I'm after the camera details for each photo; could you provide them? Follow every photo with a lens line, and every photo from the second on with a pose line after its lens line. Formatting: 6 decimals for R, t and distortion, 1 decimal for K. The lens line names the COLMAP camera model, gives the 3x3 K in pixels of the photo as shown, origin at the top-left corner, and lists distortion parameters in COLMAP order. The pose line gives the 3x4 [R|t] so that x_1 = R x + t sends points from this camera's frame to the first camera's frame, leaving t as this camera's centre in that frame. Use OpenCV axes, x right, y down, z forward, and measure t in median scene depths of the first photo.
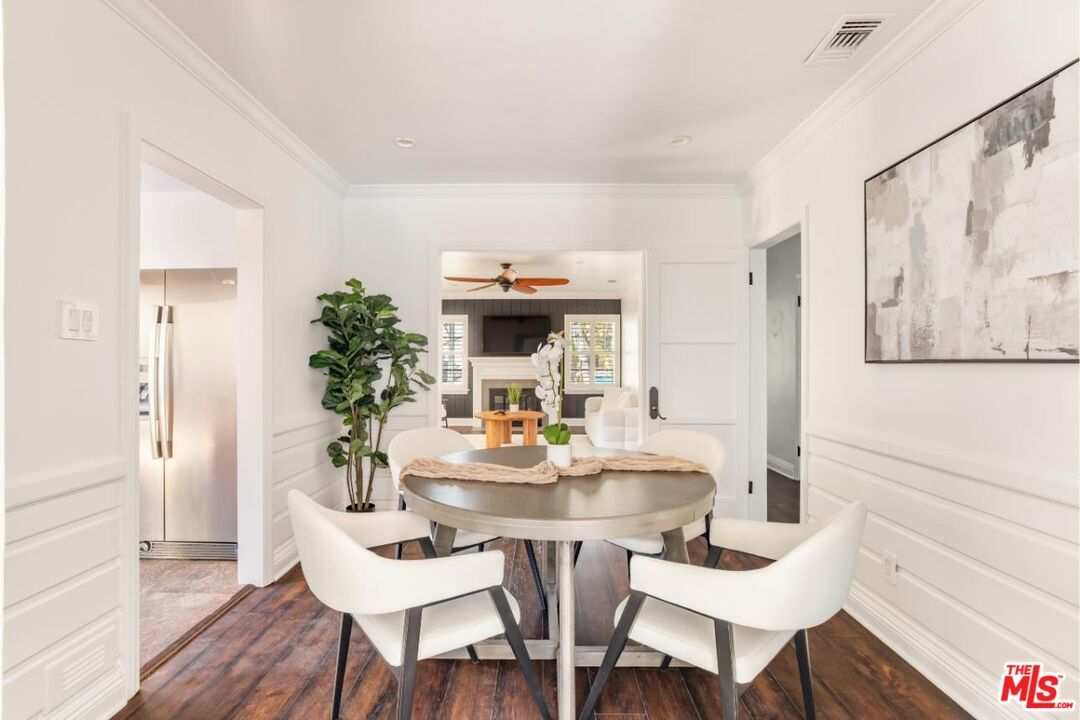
lens RADIAL K [[492.5, 0, 541.5], [0, 492.5, 365.2], [0, 0, 1]] dist [-0.023306, 0.000266]
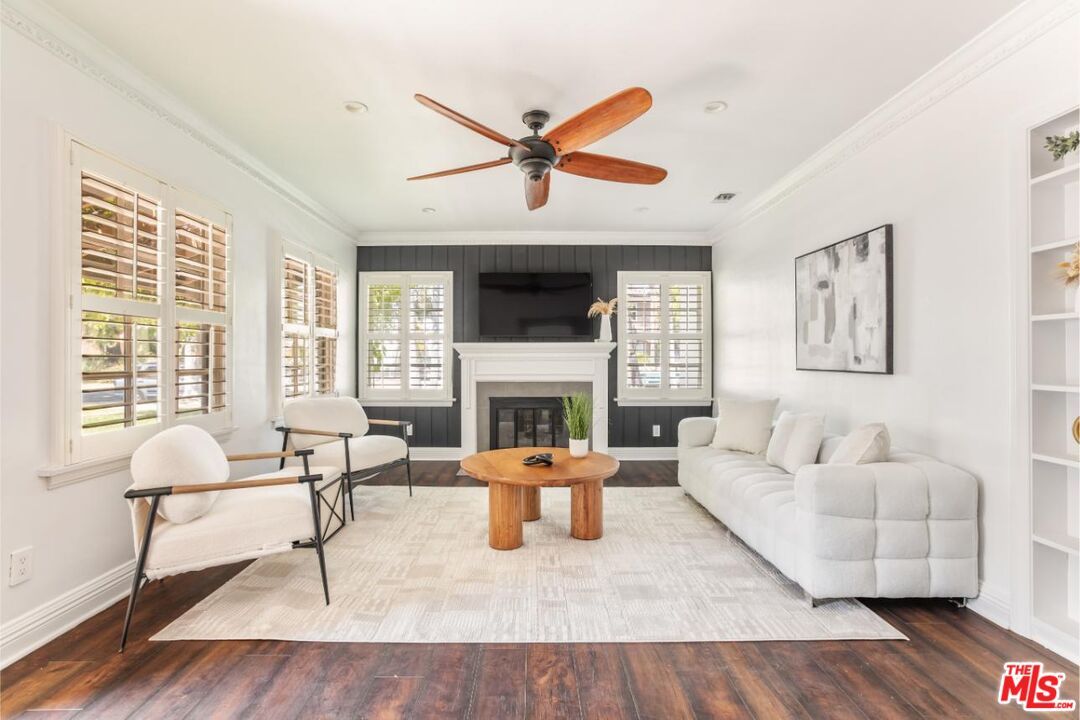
lens RADIAL K [[492.5, 0, 535.3], [0, 492.5, 355.5], [0, 0, 1]] dist [-0.023306, 0.000266]
pose [[0.999999, 0.000164, 0.001495, -0.052561], [-0.000144, 0.999911, -0.013343, 0.005938], [-0.001497, 0.013343, 0.999910, 0.415936]]
